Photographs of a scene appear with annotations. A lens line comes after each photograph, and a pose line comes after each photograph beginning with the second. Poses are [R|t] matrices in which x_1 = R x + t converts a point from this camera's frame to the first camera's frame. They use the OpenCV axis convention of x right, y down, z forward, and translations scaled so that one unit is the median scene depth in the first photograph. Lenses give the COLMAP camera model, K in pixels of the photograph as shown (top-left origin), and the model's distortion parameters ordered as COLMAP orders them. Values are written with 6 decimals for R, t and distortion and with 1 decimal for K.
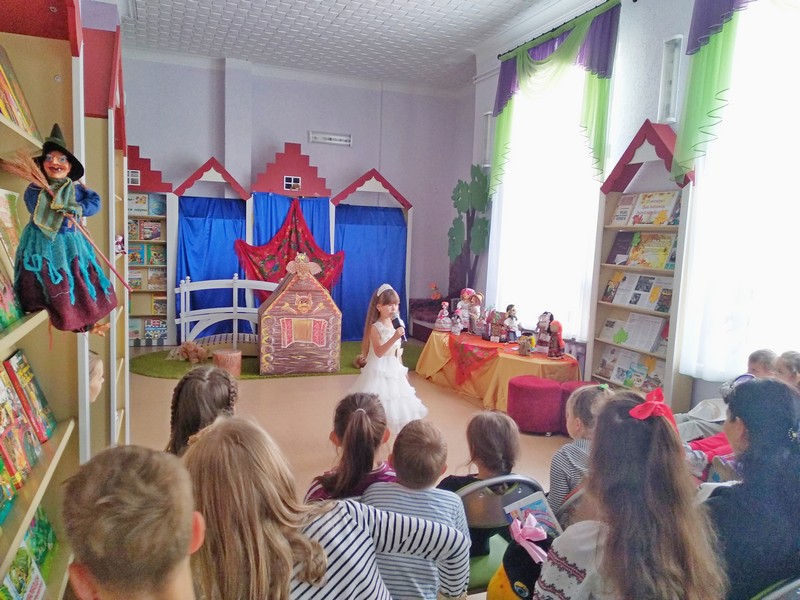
lens RADIAL K [[620.8, 0, 398.3], [0, 620.8, 292.5], [0, 0, 1]] dist [0.062225, -0.075739]
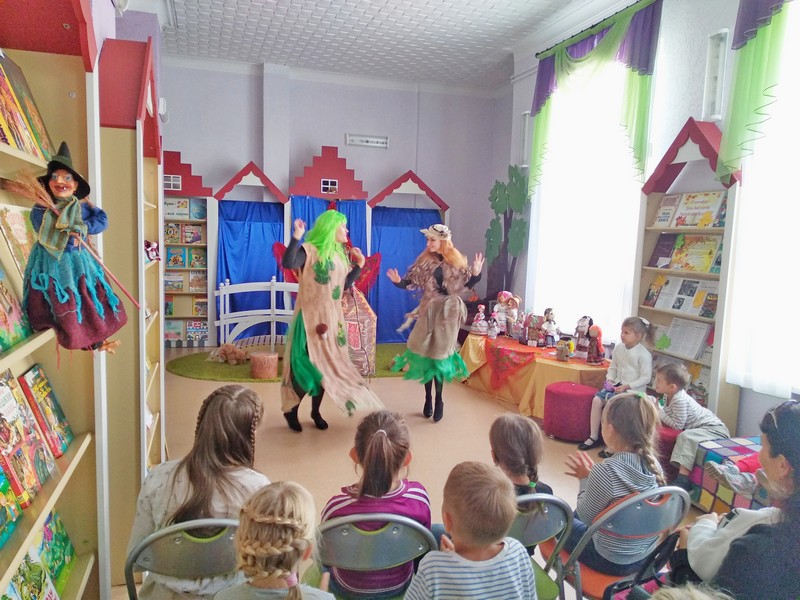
lens RADIAL K [[620.8, 0, 398.3], [0, 620.8, 292.5], [0, 0, 1]] dist [0.062225, -0.075739]
pose [[0.997859, 0.000114, -0.065409, 0.008129], [-0.000109, 1.000000, 0.000077, -0.004757], [0.065409, -0.000069, 0.997859, 0.006499]]
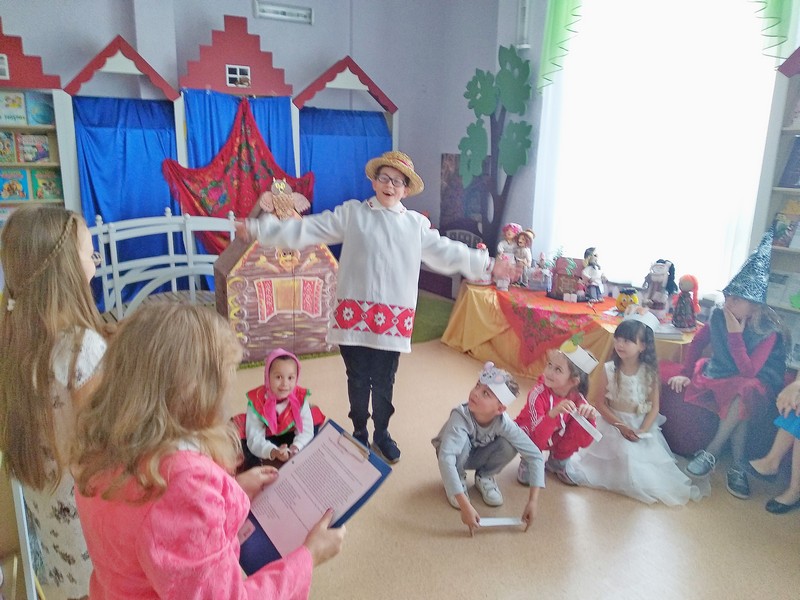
lens RADIAL K [[628.9, 0, 400.6], [0, 628.9, 303.4], [0, 0, 1]] dist [0.053518, -0.074165]
pose [[0.990723, -0.049299, 0.126637, -0.113220], [0.029964, 0.988189, 0.150282, -0.028771], [-0.132550, -0.145093, 0.980499, 0.289766]]
